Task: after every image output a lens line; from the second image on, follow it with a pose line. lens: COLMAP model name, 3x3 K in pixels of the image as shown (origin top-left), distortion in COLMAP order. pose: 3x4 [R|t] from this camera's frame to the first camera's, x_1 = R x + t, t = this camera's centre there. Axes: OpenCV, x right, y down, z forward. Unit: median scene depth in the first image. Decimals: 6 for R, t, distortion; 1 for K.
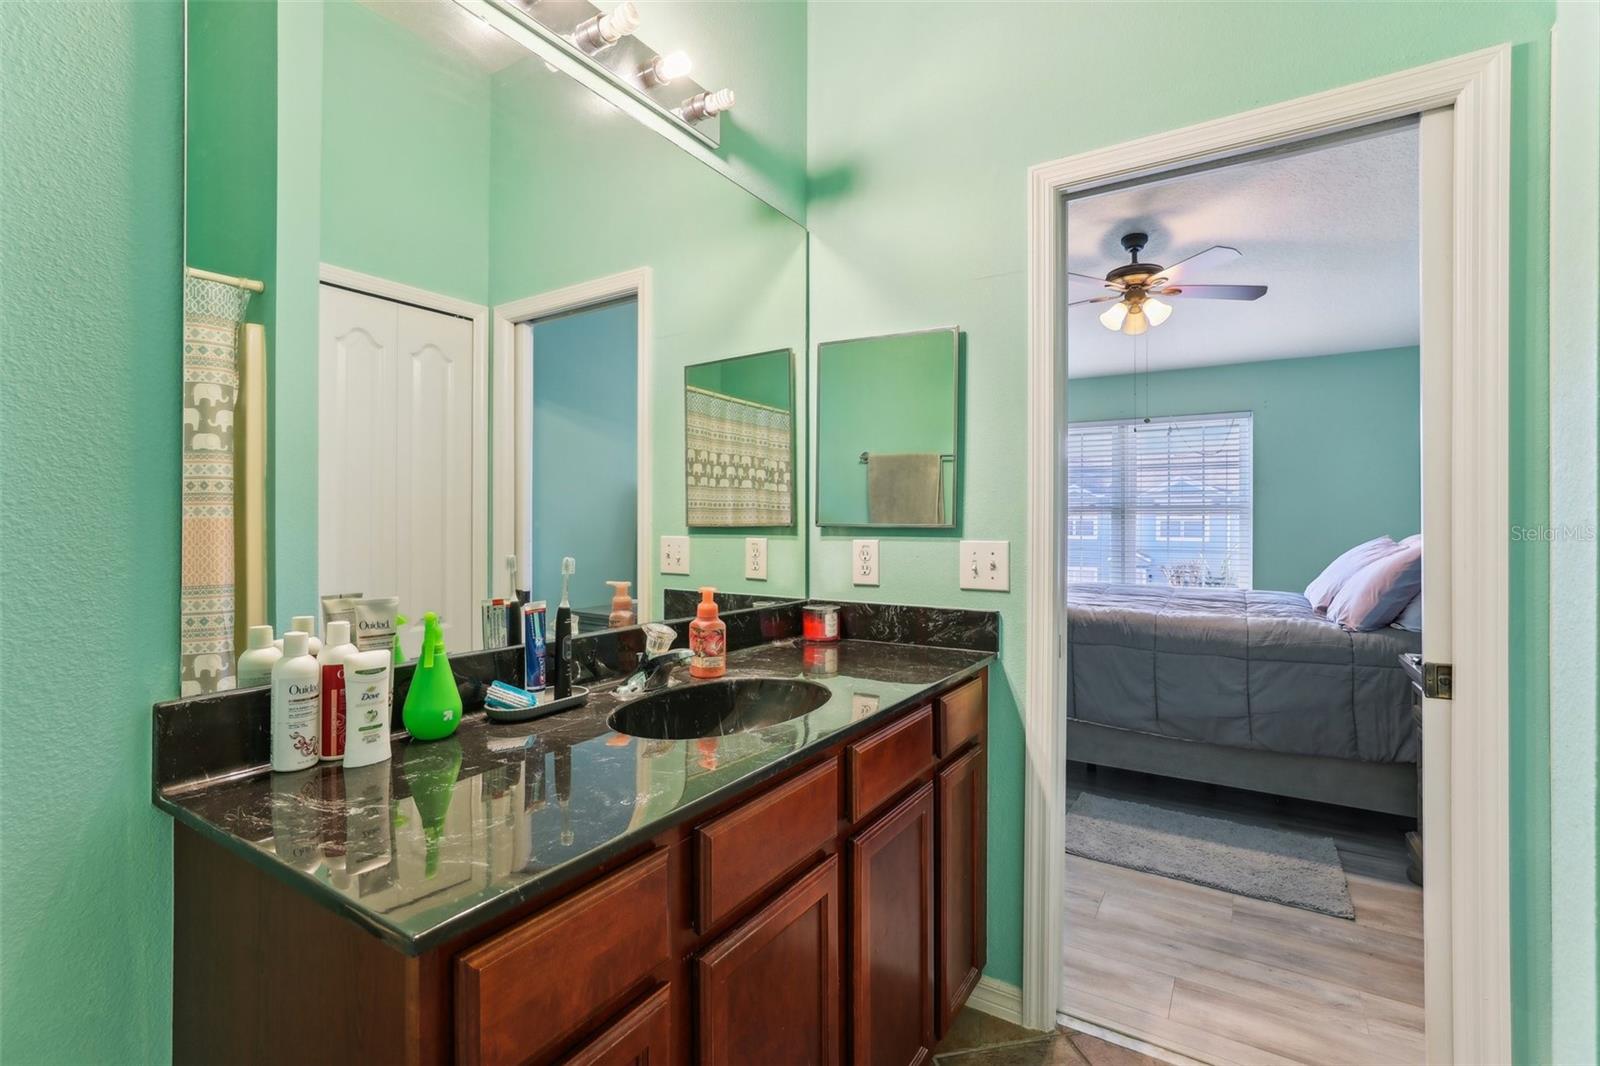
lens RADIAL K [[728.7, 0, 798.7], [0, 728.7, 521.9], [0, 0, 1]] dist [0.006205, 0.000546]
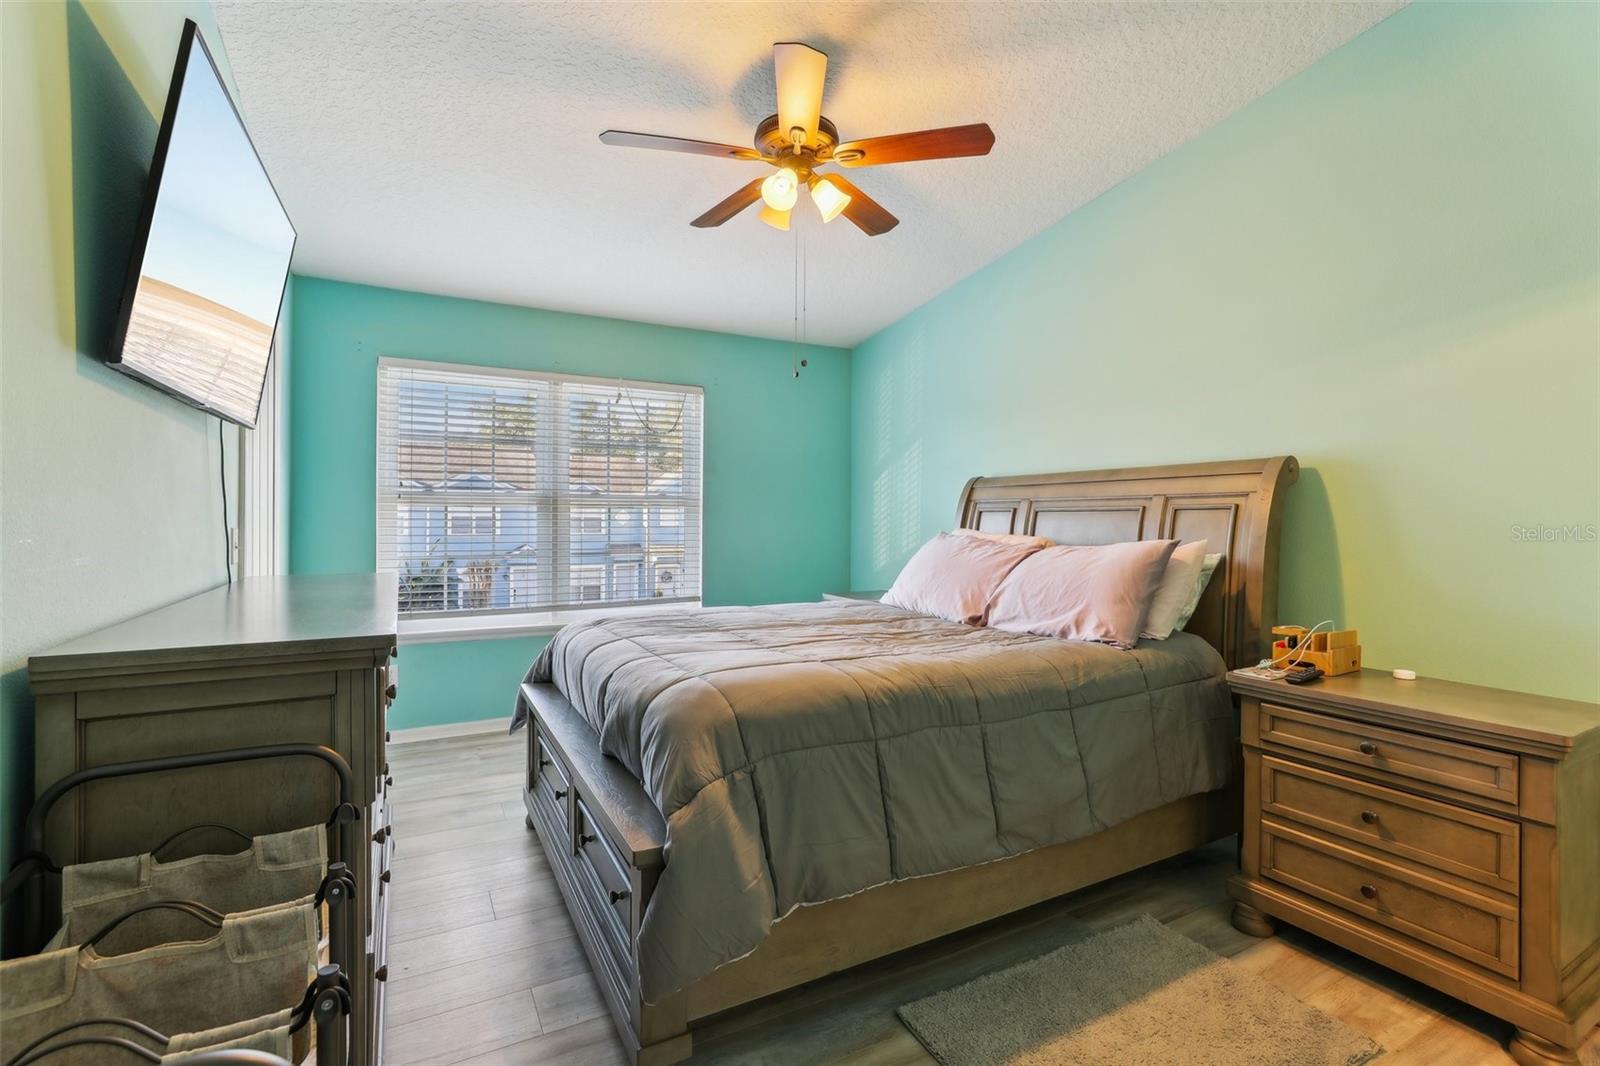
lens RADIAL K [[728.7, 0, 812.9], [0, 728.7, 529.5], [0, 0, 1]] dist [0.006205, 0.000546]
pose [[0.485604, -0.010856, 0.874111, -0.135269], [-0.004969, 0.999872, 0.015179, 0.002824], [-0.874165, -0.011714, 0.485488, 0.910935]]
